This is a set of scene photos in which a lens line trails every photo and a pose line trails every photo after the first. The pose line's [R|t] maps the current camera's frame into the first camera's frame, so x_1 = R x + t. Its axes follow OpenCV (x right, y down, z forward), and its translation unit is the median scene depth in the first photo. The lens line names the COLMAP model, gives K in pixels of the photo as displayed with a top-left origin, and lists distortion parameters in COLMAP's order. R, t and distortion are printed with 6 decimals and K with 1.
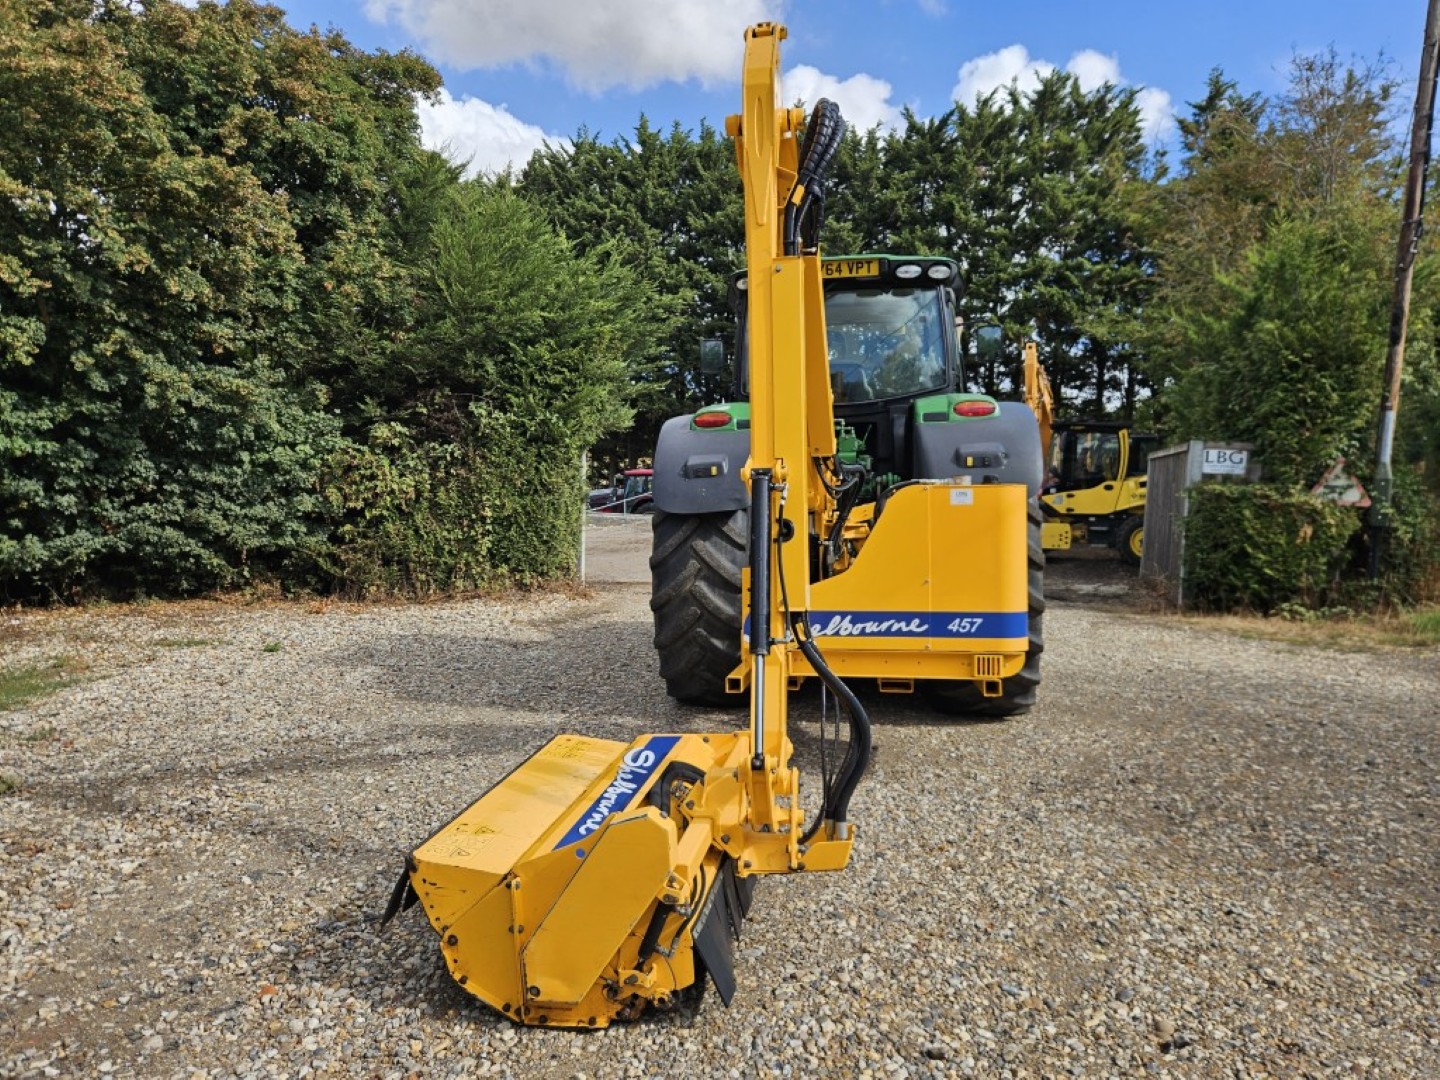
lens RADIAL K [[970.0, 0, 718.0], [0, 970.0, 501.3], [0, 0, 1]] dist [0.077647, -0.071148]
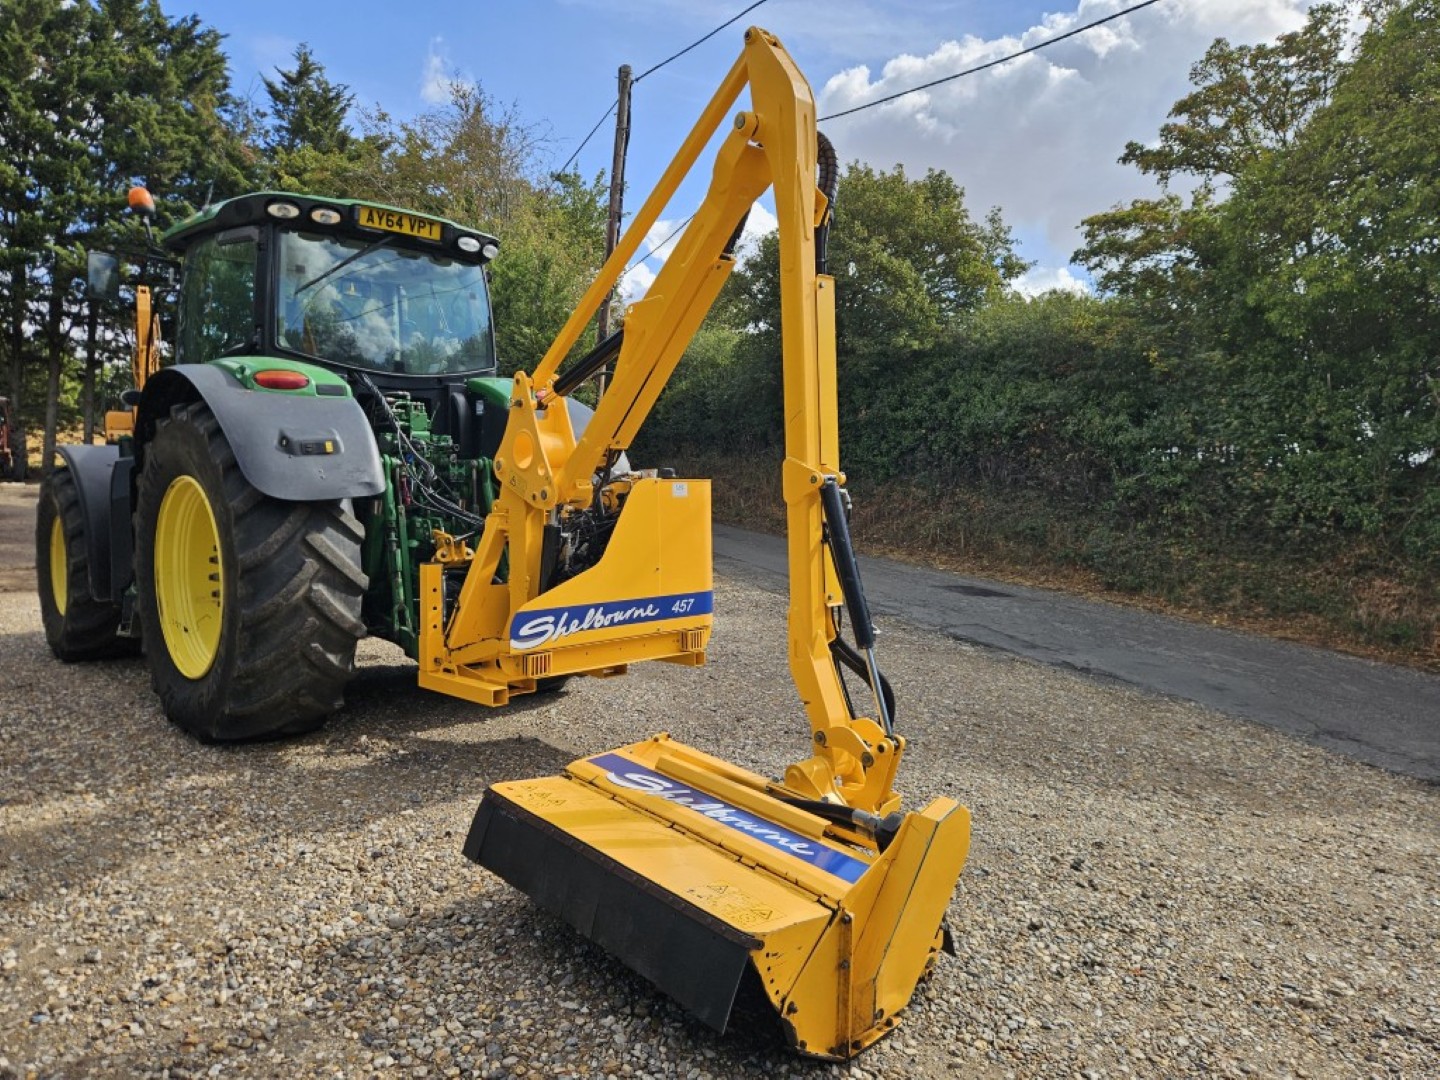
lens RADIAL K [[970.0, 0, 718.0], [0, 970.0, 501.3], [0, 0, 1]] dist [0.077647, -0.071148]
pose [[0.577840, -0.004682, 0.816136, -0.244316], [-0.025813, 0.999378, 0.024009, -0.007383], [-0.815742, -0.034940, 0.577360, 0.131715]]
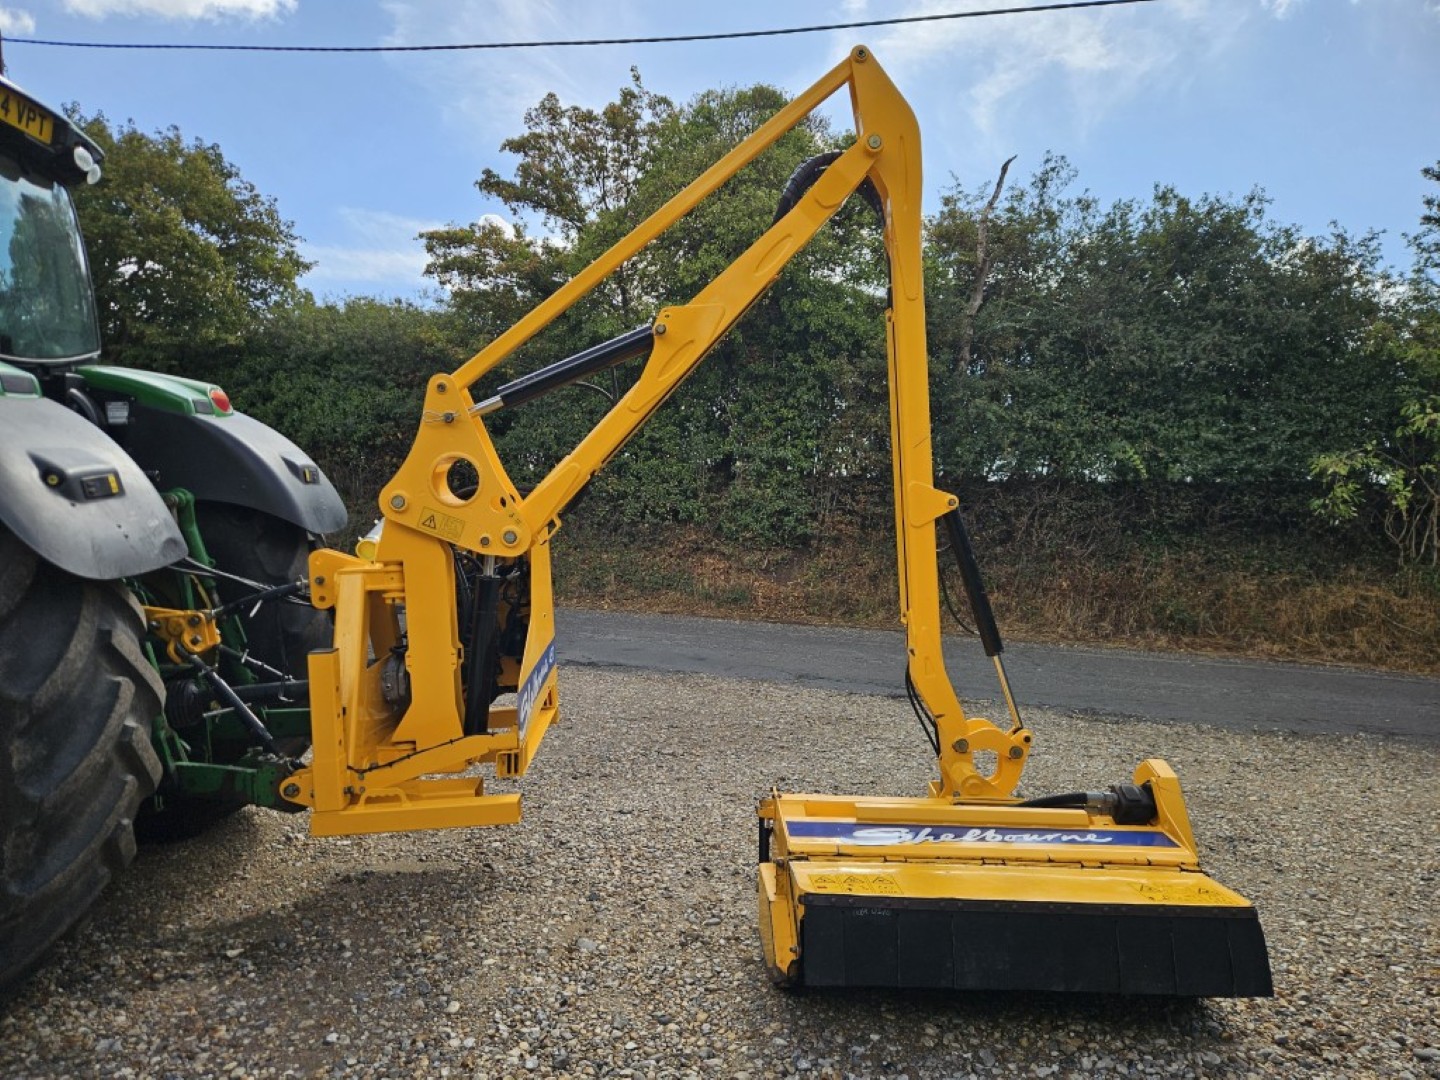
lens RADIAL K [[954.5, 0, 721.8], [0, 954.5, 519.4], [0, 0, 1]] dist [0.081297, -0.096072]
pose [[-0.214872, -0.029493, 0.976197, -0.268736], [0.011855, 0.999392, 0.032803, -0.013193], [-0.976570, 0.018621, -0.214391, 0.406879]]
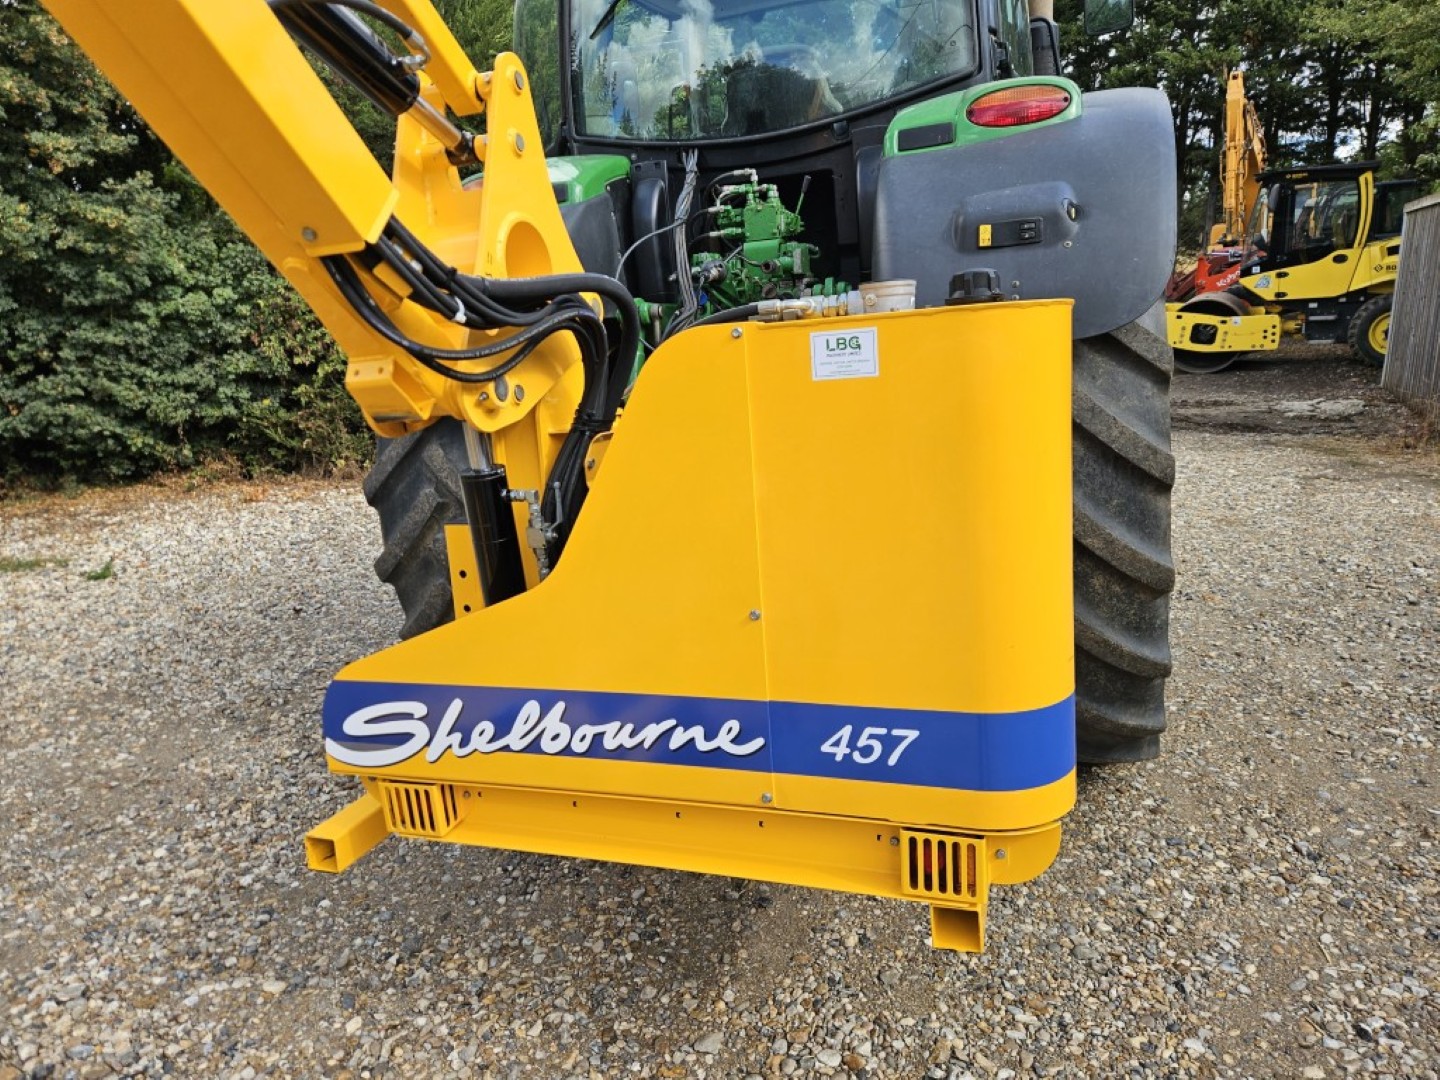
lens RADIAL K [[970.0, 0, 718.0], [0, 970.0, 501.3], [0, 0, 1]] dist [0.077647, -0.071148]
pose [[0.983458, -0.036704, -0.177380, 0.103820], [0.069757, 0.980471, 0.183876, -0.007196], [0.167167, -0.193208, 0.966812, 0.269668]]
